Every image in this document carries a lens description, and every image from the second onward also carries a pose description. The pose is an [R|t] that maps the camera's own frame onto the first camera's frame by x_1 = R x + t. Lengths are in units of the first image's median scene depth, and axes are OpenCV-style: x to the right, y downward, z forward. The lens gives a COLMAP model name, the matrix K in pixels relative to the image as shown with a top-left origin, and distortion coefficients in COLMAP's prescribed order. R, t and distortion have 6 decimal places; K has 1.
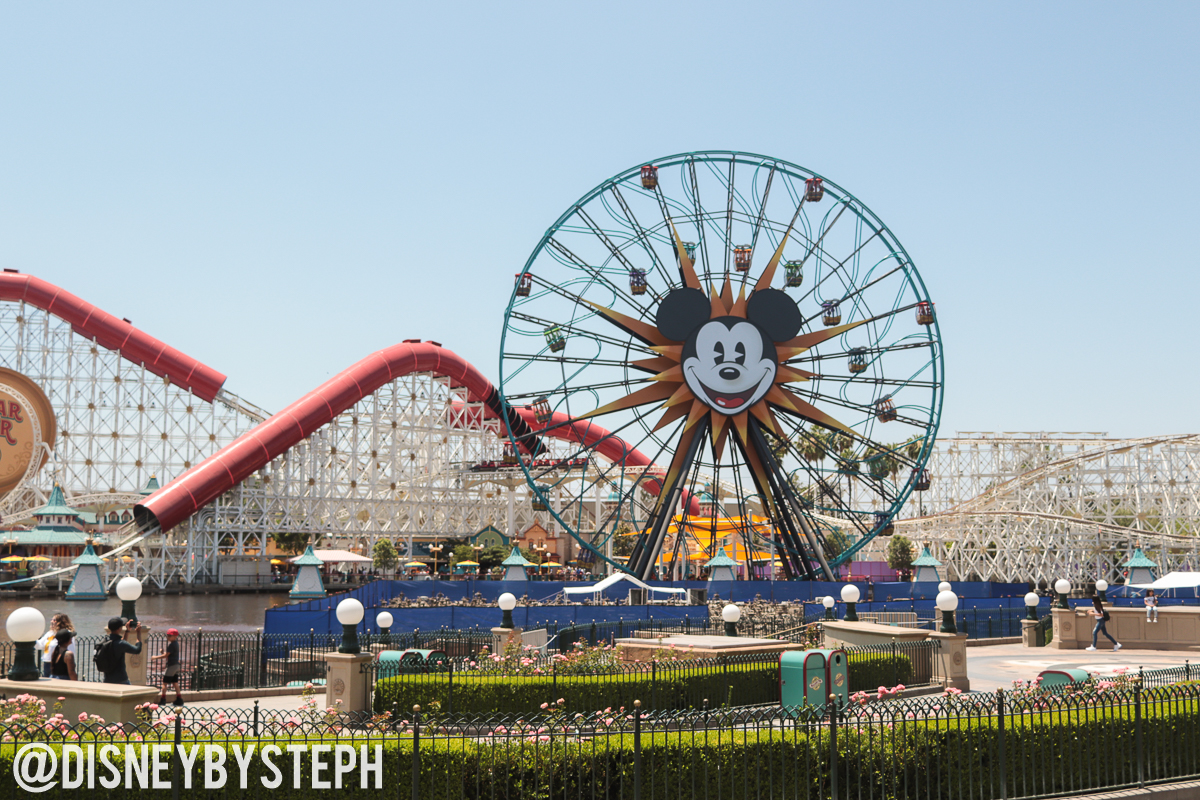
lens RADIAL K [[1351.8, 0, 597.0], [0, 1351.8, 399.6], [0, 0, 1]] dist [0.006830, 0.000000]
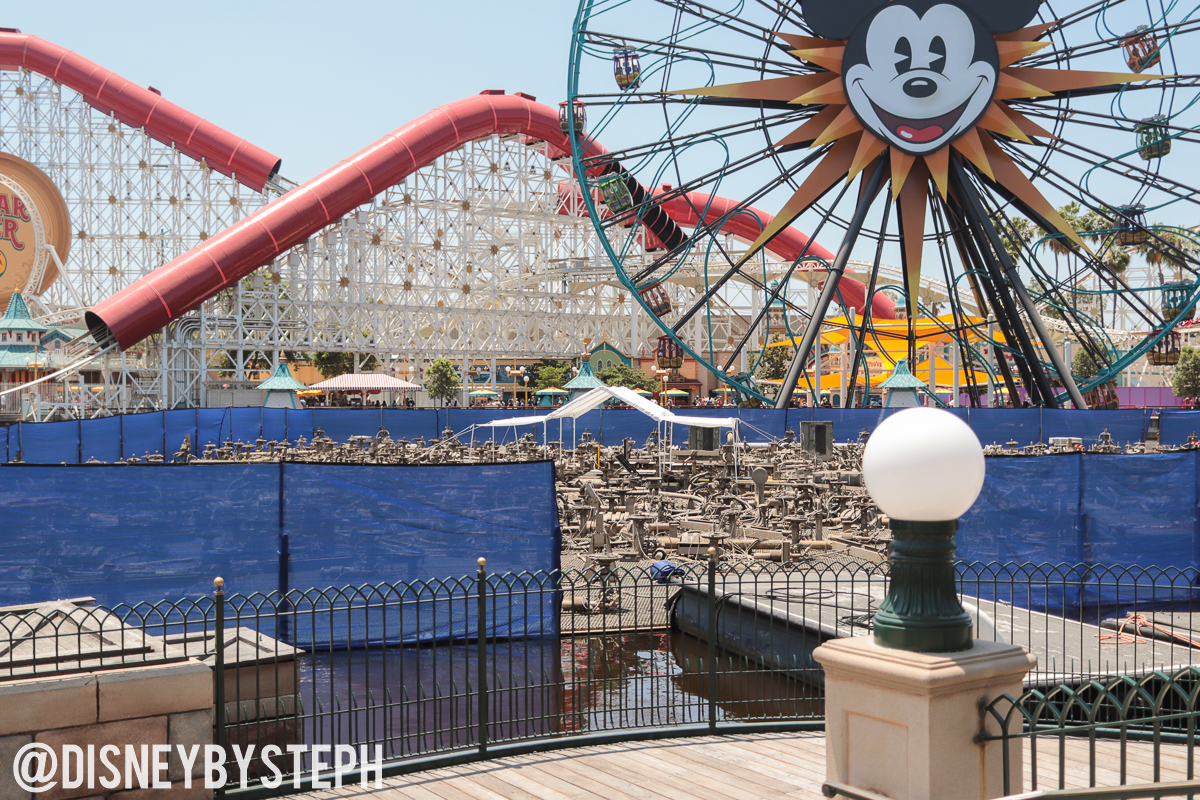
lens RADIAL K [[1351.8, 0, 601.6], [0, 1351.8, 408.6], [0, 0, 1]] dist [0.006830, 0.000000]
pose [[0.984365, -0.004010, -0.176096, 0.055262], [0.025483, 0.992465, 0.119847, 0.044493], [0.174289, -0.122460, 0.977050, 0.298985]]
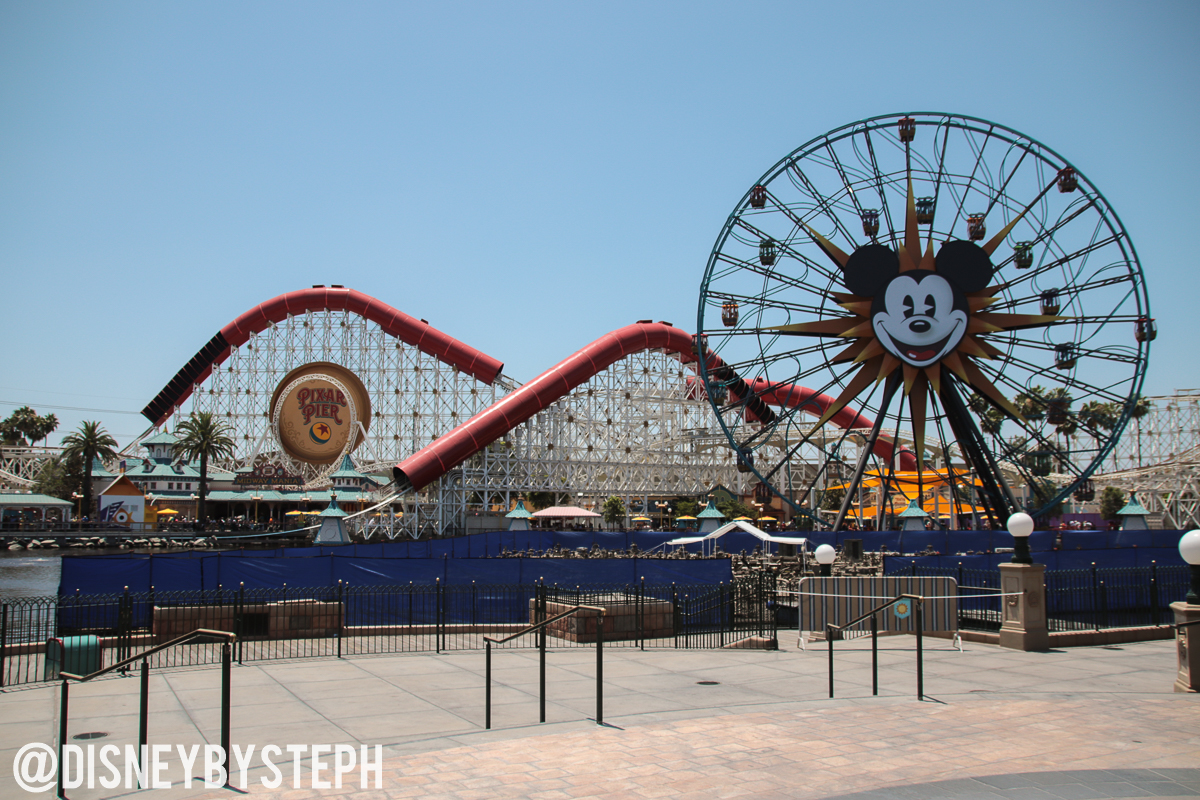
lens RADIAL K [[1020.8, 0, 602.8], [0, 1020.8, 408.6], [0, 0, 1]] dist [-0.115295, 0.085228]
pose [[0.961172, -0.032627, -0.274014, 0.066513], [0.034600, 0.999398, 0.002371, 0.028331], [0.273772, -0.011760, 0.961723, 0.189207]]
